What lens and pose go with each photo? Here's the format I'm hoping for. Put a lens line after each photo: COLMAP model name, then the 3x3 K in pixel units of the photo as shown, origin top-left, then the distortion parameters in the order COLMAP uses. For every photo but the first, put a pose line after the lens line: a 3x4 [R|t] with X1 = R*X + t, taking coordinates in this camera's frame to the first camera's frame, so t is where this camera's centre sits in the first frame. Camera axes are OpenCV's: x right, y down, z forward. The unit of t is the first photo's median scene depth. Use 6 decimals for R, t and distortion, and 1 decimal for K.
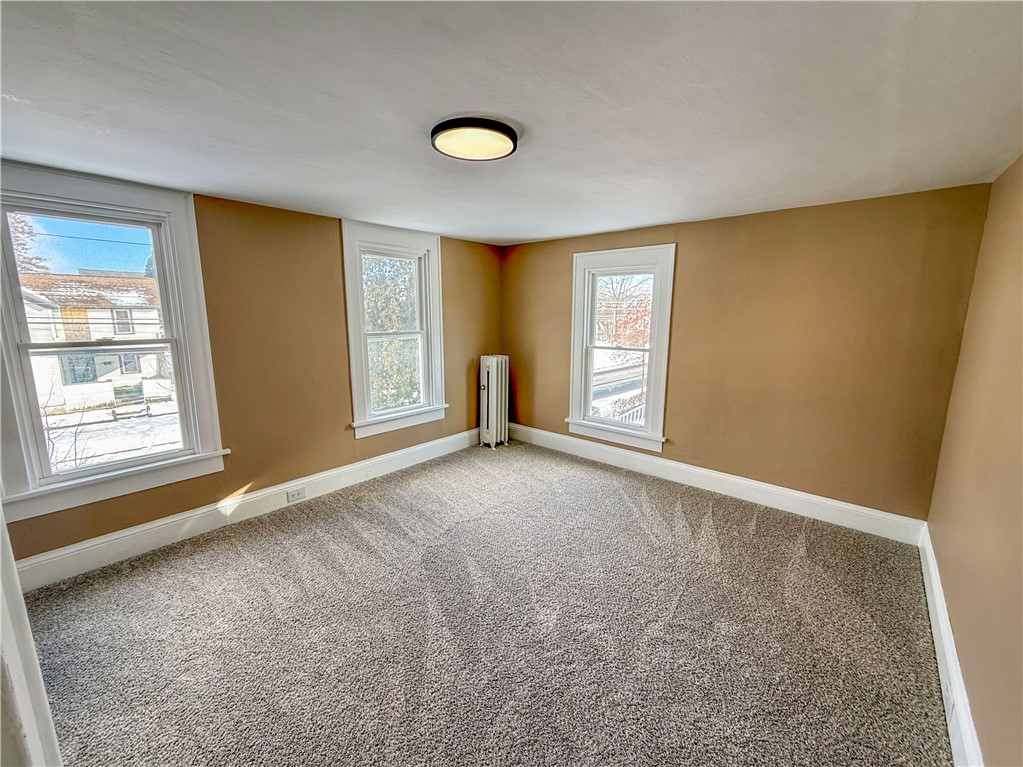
lens RADIAL K [[417.7, 0, 509.2], [0, 417.7, 384.1], [0, 0, 1]] dist [-0.001677, -0.000171]
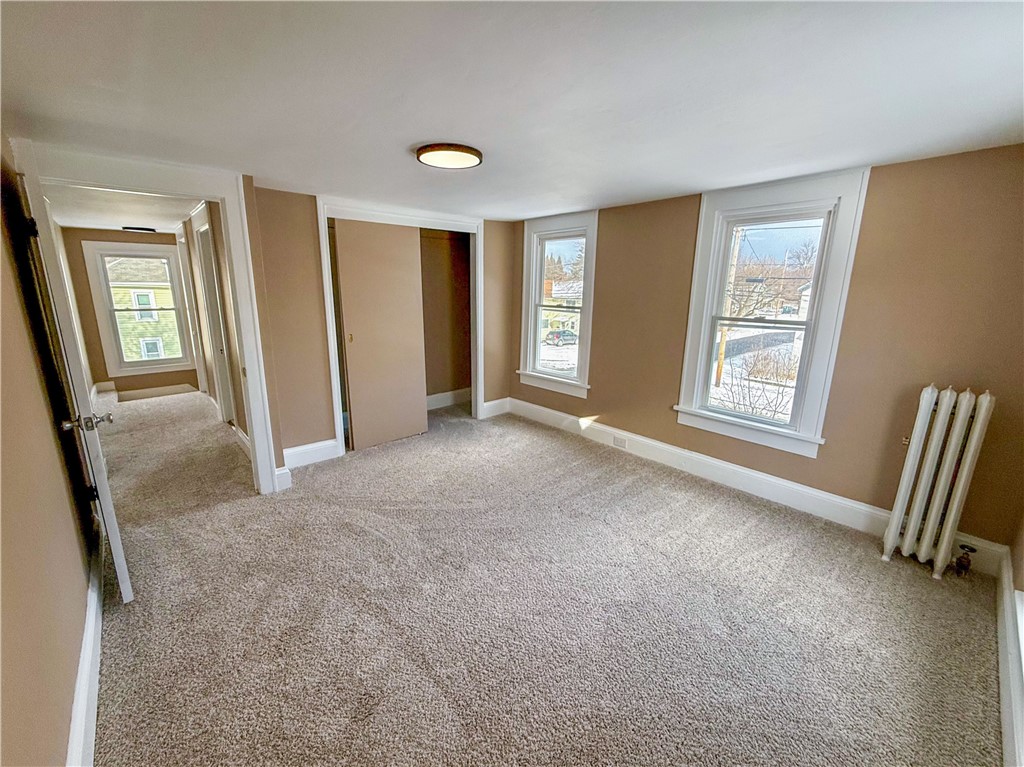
lens RADIAL K [[418.1, 0, 509.7], [0, 418.1, 384.1], [0, 0, 1]] dist [-0.001677, -0.000171]
pose [[-0.115236, 0.218813, -0.968938, 0.638048], [-0.190221, 0.952523, 0.237729, -0.117996], [0.974955, 0.211708, -0.068142, 0.701549]]
